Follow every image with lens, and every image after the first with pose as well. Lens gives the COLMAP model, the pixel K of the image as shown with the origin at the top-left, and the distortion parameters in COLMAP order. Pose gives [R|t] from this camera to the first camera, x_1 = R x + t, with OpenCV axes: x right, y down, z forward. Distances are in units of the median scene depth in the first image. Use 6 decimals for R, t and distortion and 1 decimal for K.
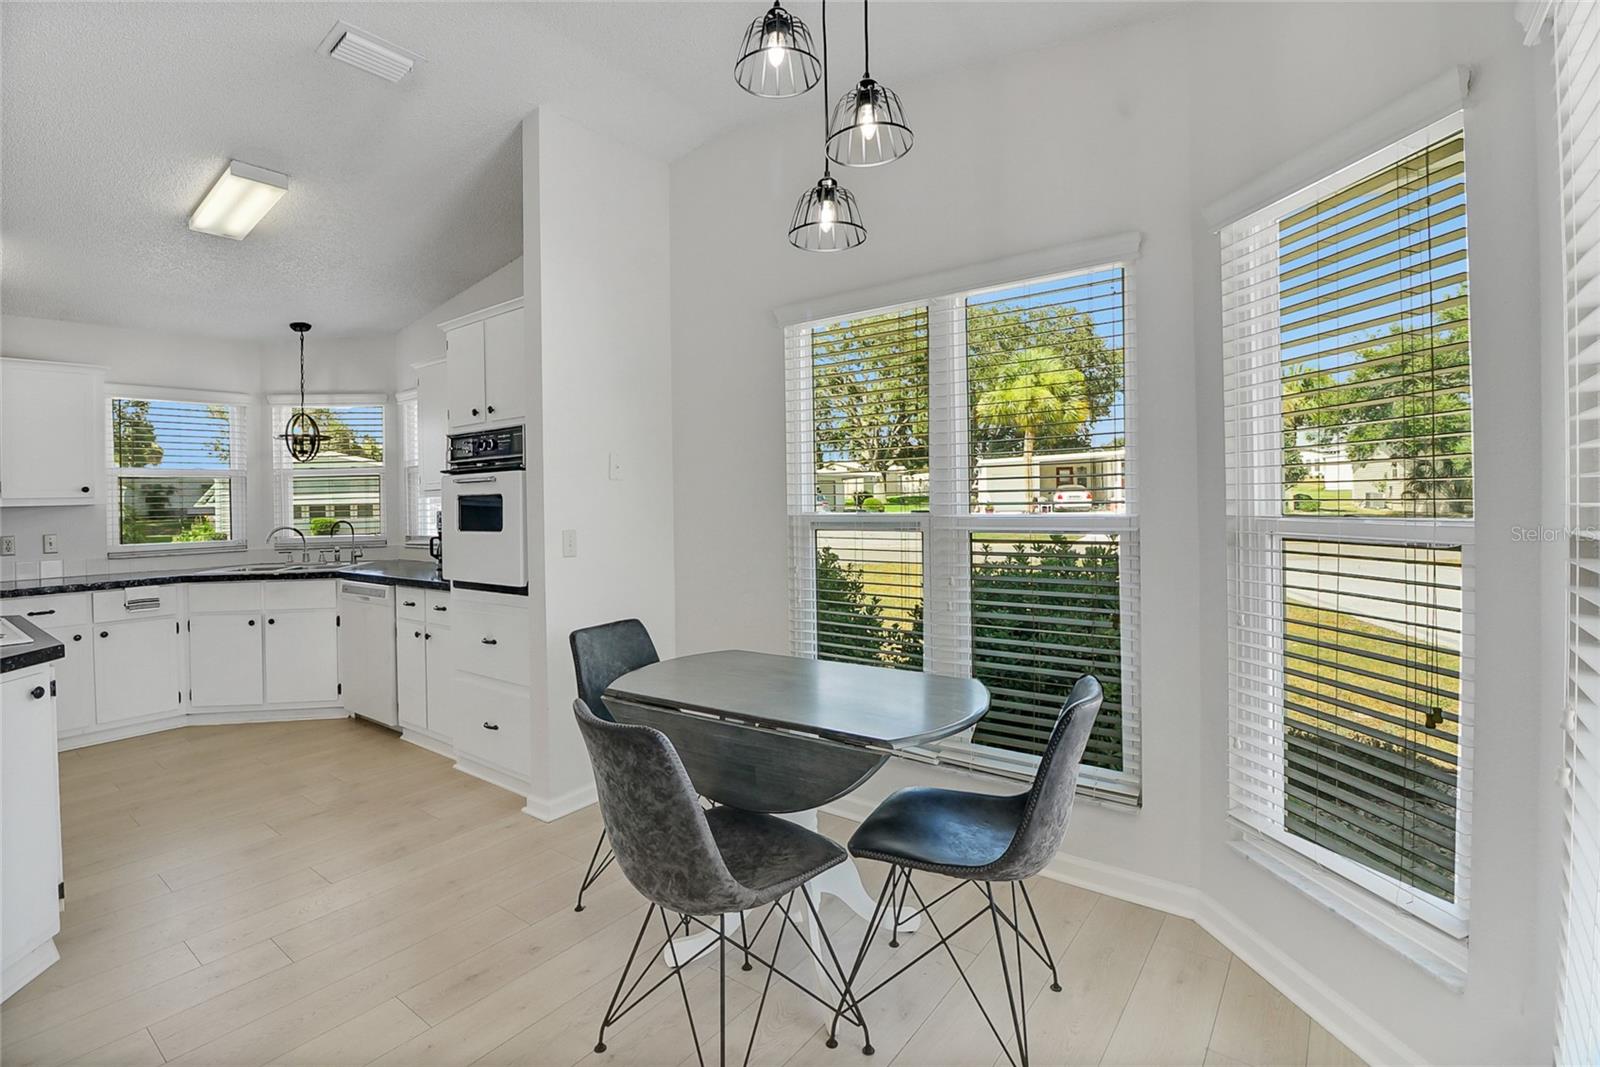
lens RADIAL K [[752.4, 0, 774.6], [0, 752.4, 493.1], [0, 0, 1]] dist [-0.013052, -0.008908]
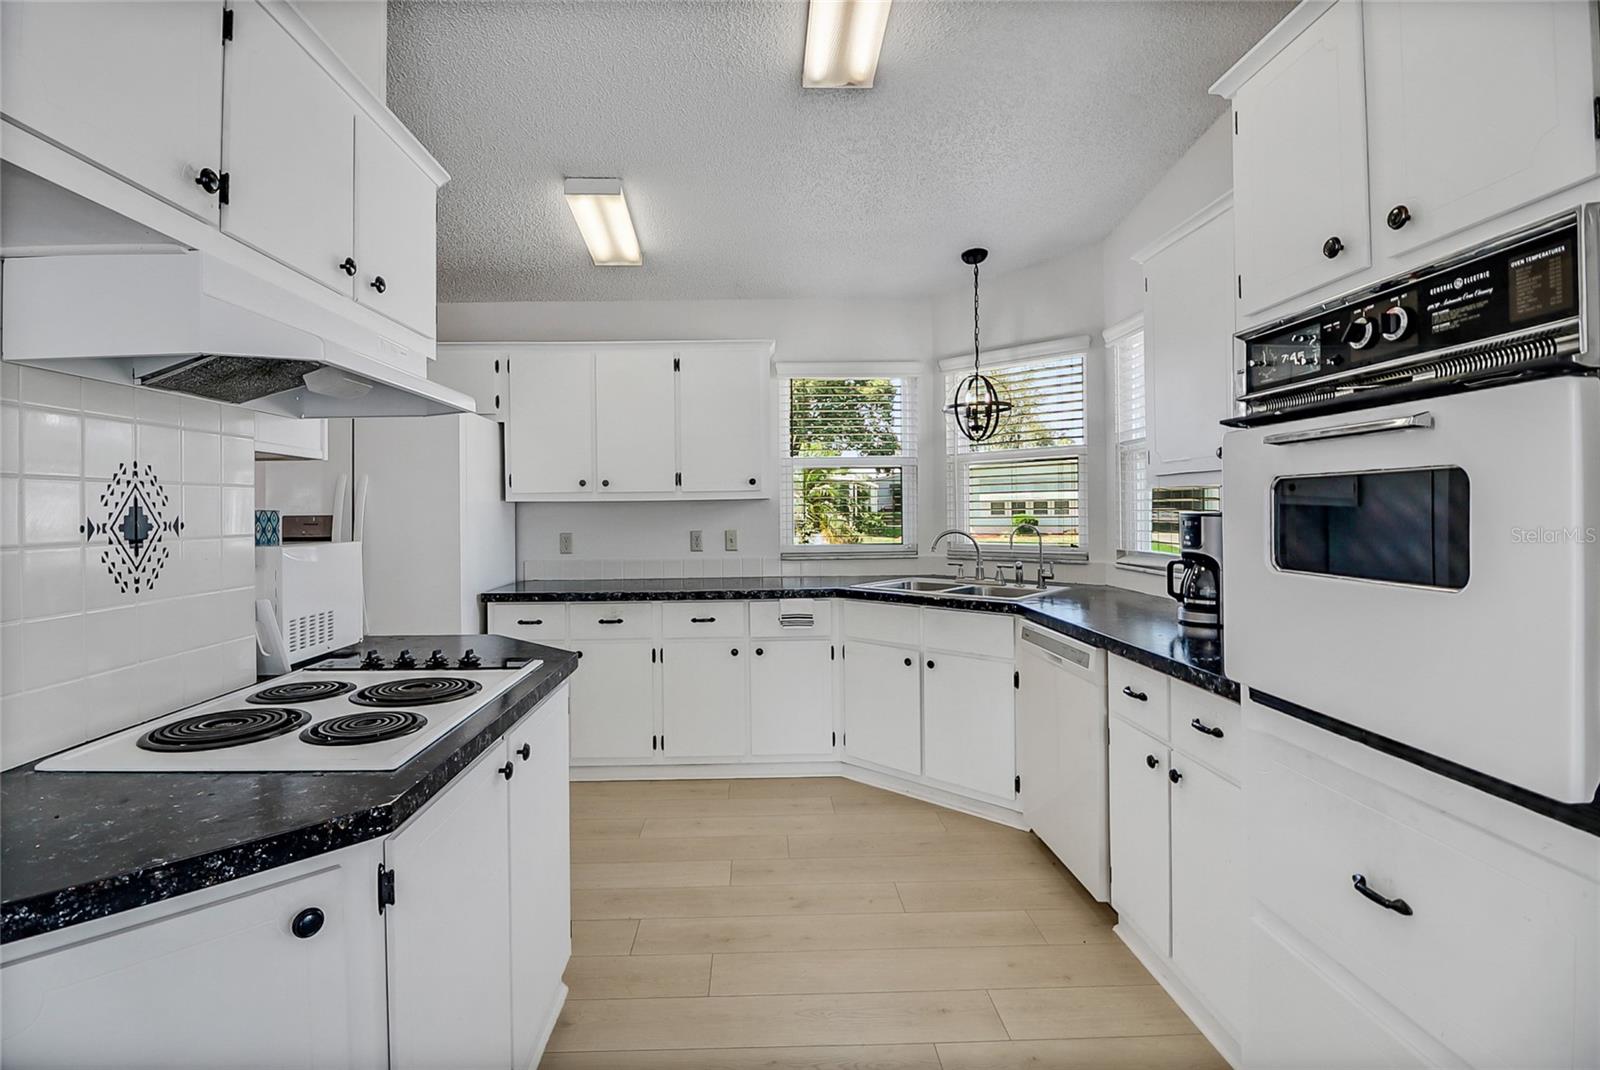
lens RADIAL K [[752.4, 0, 763.0], [0, 752.4, 502.1], [0, 0, 1]] dist [-0.013052, -0.008908]
pose [[0.637218, 0.008668, -0.770635, -0.227722], [0.002841, 0.999904, 0.013597, 0.007887], [0.770679, -0.010854, 0.637132, 0.425584]]
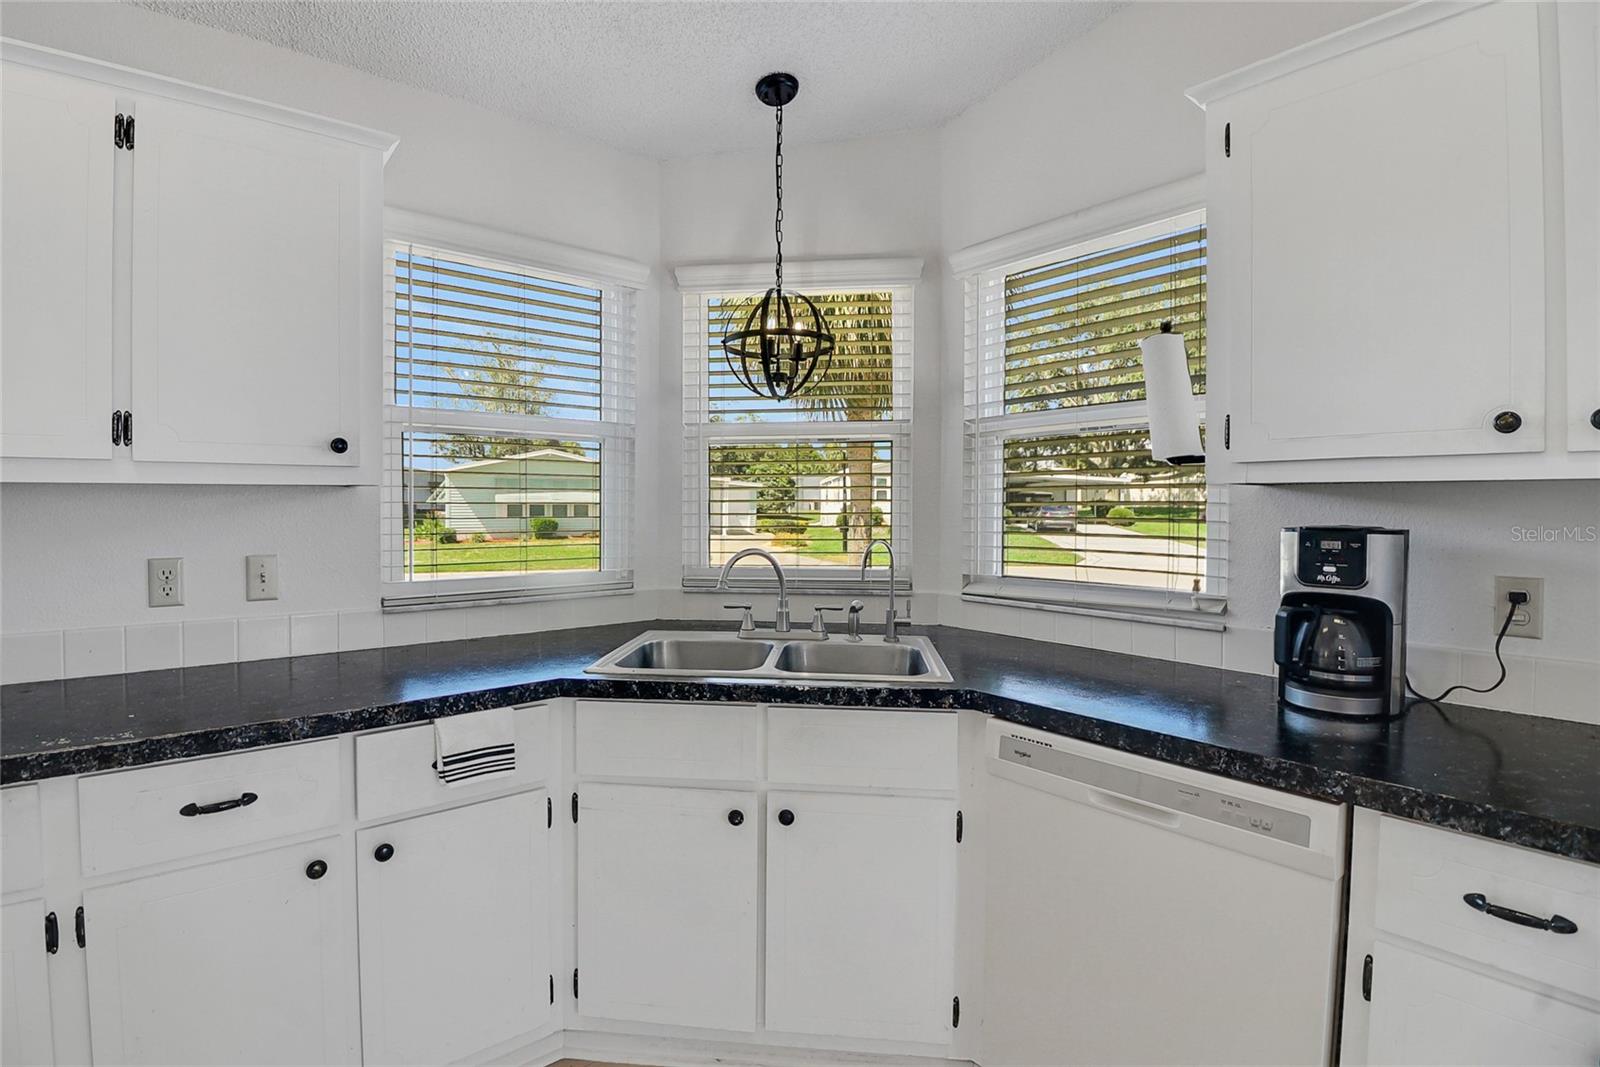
lens RADIAL K [[774.1, 0, 788.1], [0, 774.1, 517.4], [0, 0, 1]] dist [-0.019218, -0.002374]
pose [[0.976716, 0.028775, -0.212596, -0.600025], [-0.024266, 0.999422, 0.023790, 0.017216], [0.213158, -0.018077, 0.976850, 0.638328]]
